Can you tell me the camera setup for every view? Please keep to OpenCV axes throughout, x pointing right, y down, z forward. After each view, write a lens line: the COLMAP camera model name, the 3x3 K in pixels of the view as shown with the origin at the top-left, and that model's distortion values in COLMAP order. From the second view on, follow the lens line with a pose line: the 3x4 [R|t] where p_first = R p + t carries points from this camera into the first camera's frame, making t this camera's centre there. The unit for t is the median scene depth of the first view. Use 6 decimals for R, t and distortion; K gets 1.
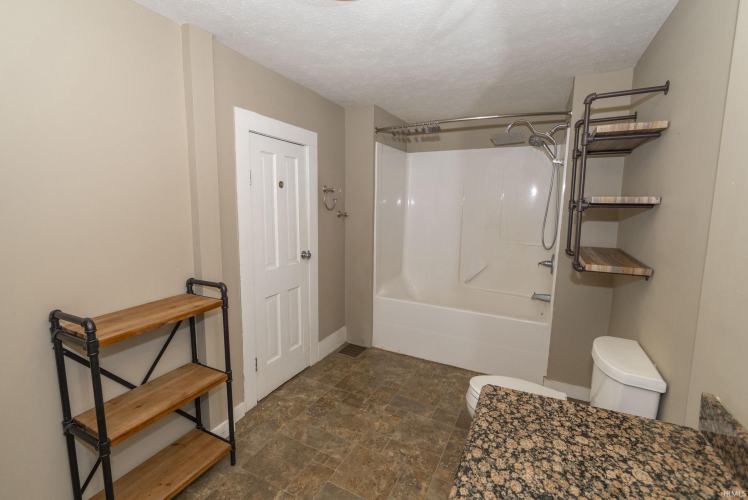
lens RADIAL K [[337.8, 0, 352.1], [0, 337.8, 242.4], [0, 0, 1]] dist [0.000148, -0.000348]
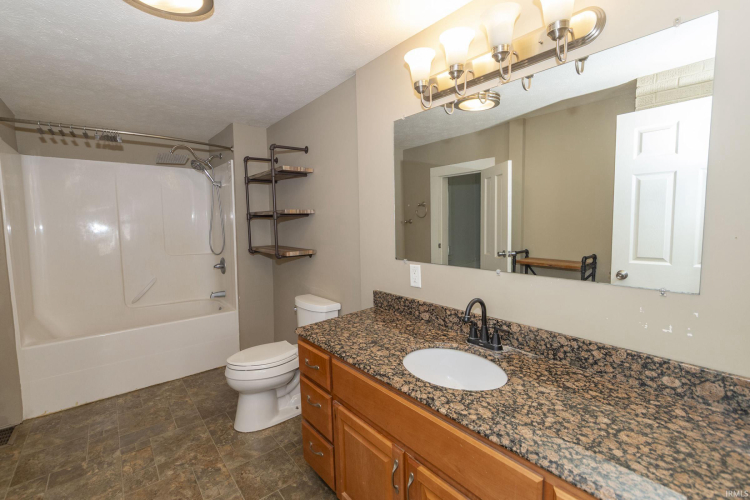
lens RADIAL K [[333.1, 0, 366.8], [0, 333.1, 245.9], [0, 0, 1]] dist [-0.001672, 0.000846]
pose [[0.381405, -0.086010, 0.920398, -0.331015], [0.128849, 0.990889, 0.039204, 0.012788], [-0.915384, 0.103640, 0.389012, 0.033108]]
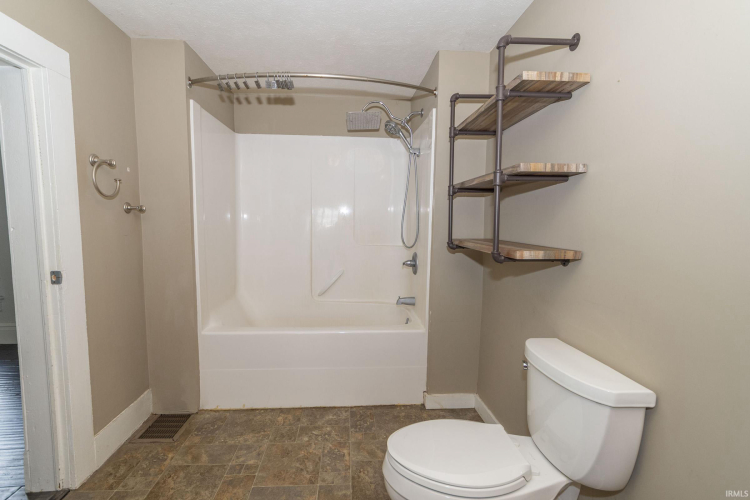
lens RADIAL K [[333.1, 0, 366.9], [0, 333.1, 246.3], [0, 0, 1]] dist [-0.001672, 0.000846]
pose [[0.841108, -0.045013, 0.538992, -0.003224], [0.063598, 0.997849, -0.015912, 0.024574], [-0.537116, 0.047662, 0.842161, 0.308834]]
